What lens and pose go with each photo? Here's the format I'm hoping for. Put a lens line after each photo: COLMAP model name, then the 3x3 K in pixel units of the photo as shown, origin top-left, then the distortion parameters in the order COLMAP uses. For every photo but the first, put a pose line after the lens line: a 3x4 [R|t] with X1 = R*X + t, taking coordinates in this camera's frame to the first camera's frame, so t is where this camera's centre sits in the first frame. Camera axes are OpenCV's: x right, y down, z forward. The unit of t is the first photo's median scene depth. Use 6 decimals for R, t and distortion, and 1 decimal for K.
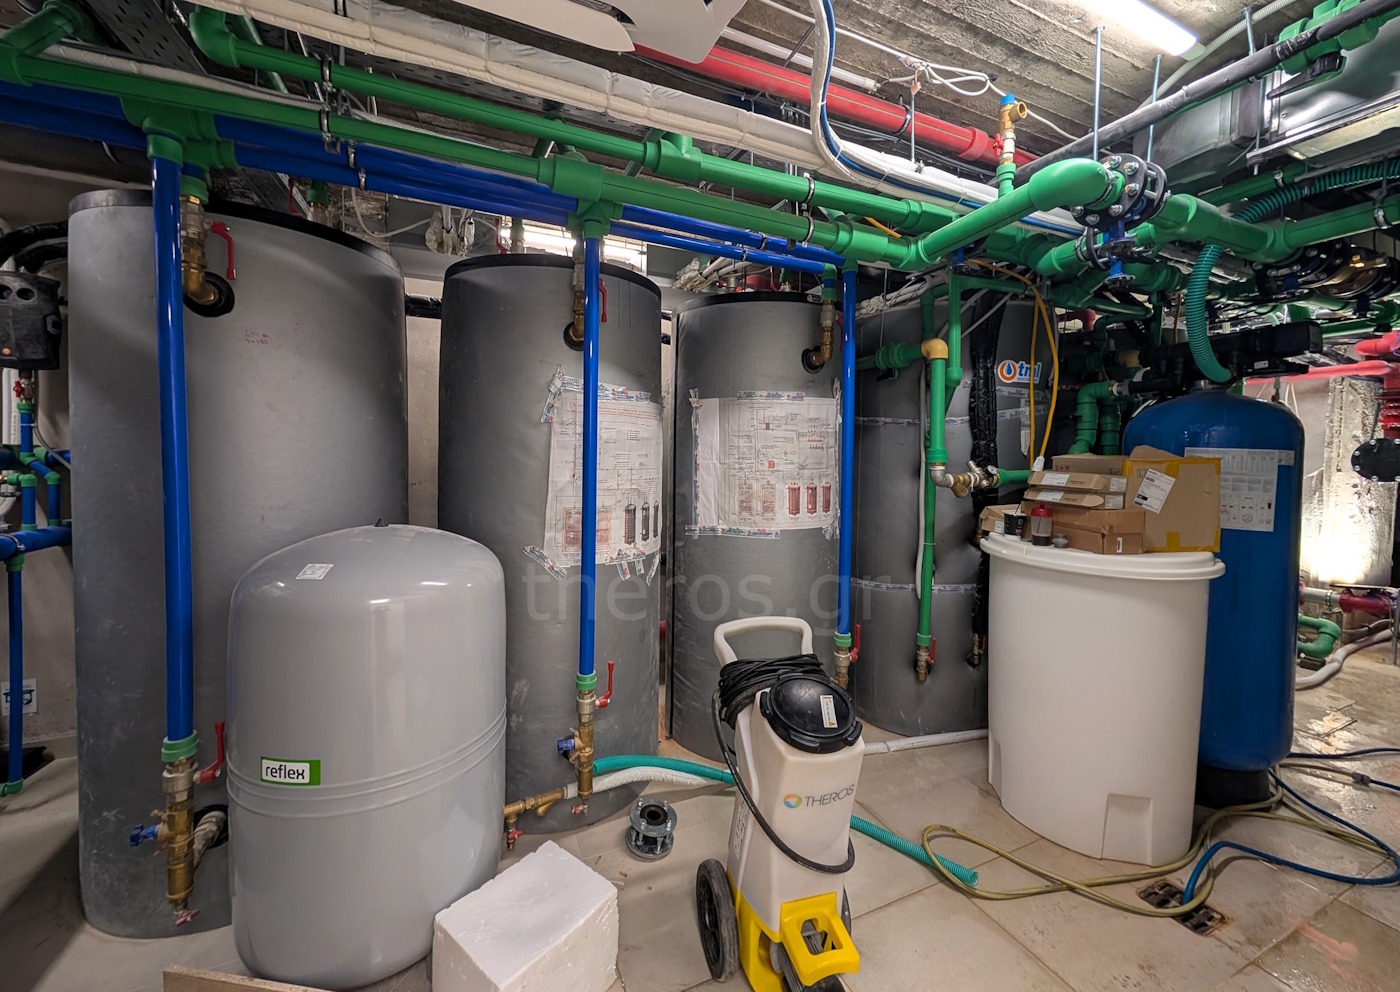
lens RADIAL K [[594.4, 0, 696.4], [0, 594.4, 481.7], [0, 0, 1]] dist [0.000090, 0.000002]
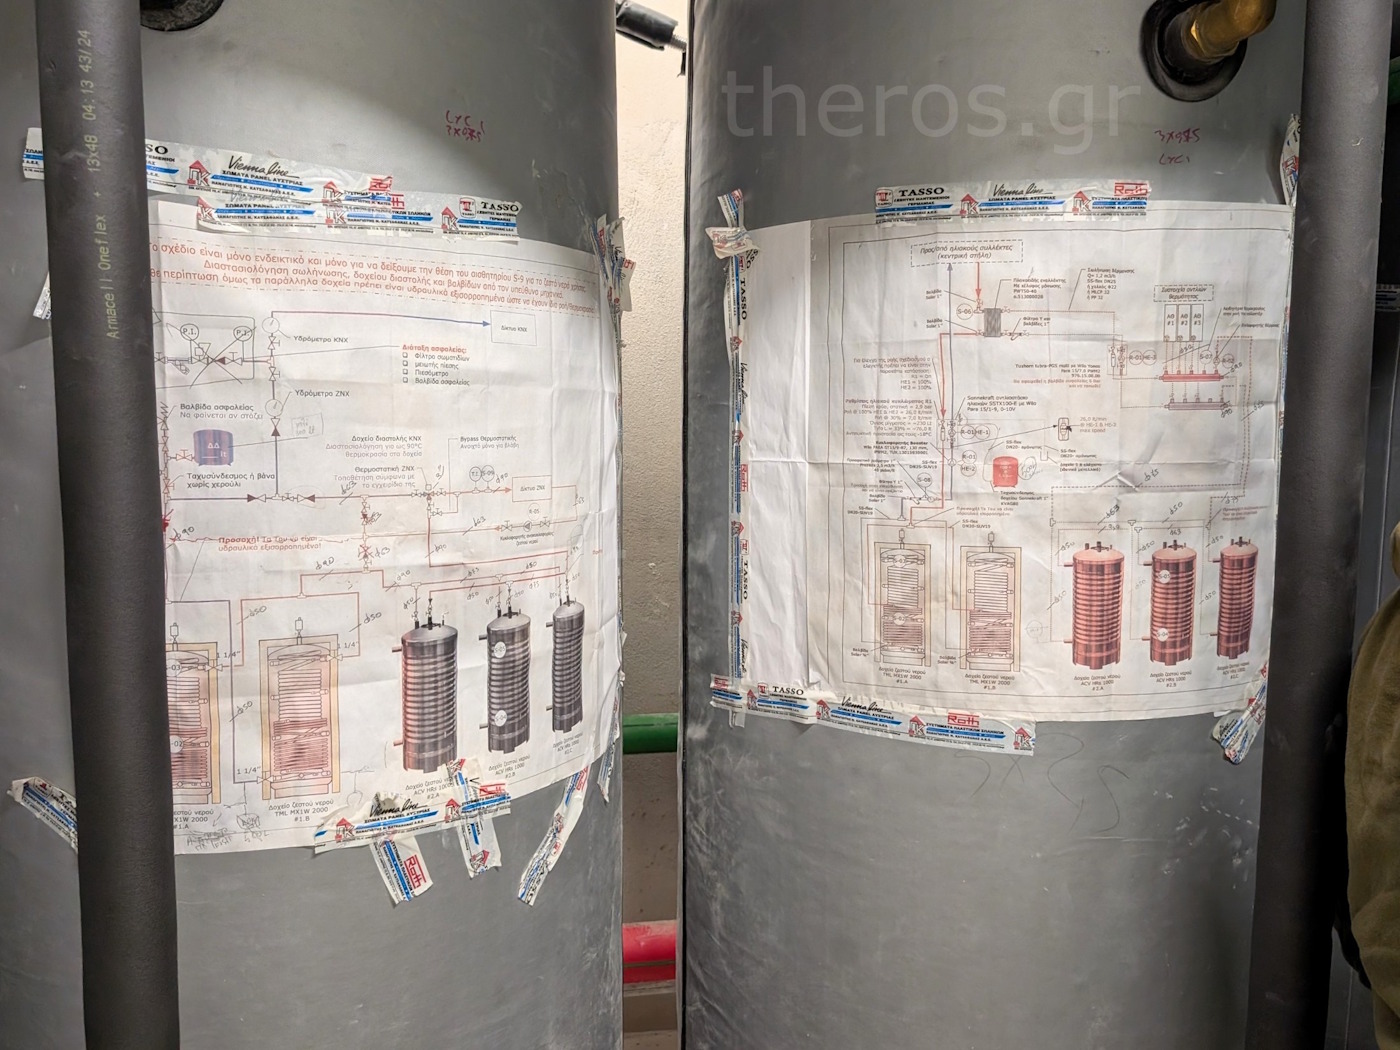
lens RADIAL K [[1120.6, 0, 703.1], [0, 1120.6, 535.7], [0, 0, 1]] dist [-0.002498, -0.003802]
pose [[0.967577, 0.021612, -0.251648, 0.121683], [-0.005528, 0.997906, 0.064444, -0.031567], [0.252514, -0.060964, 0.965671, 0.493550]]
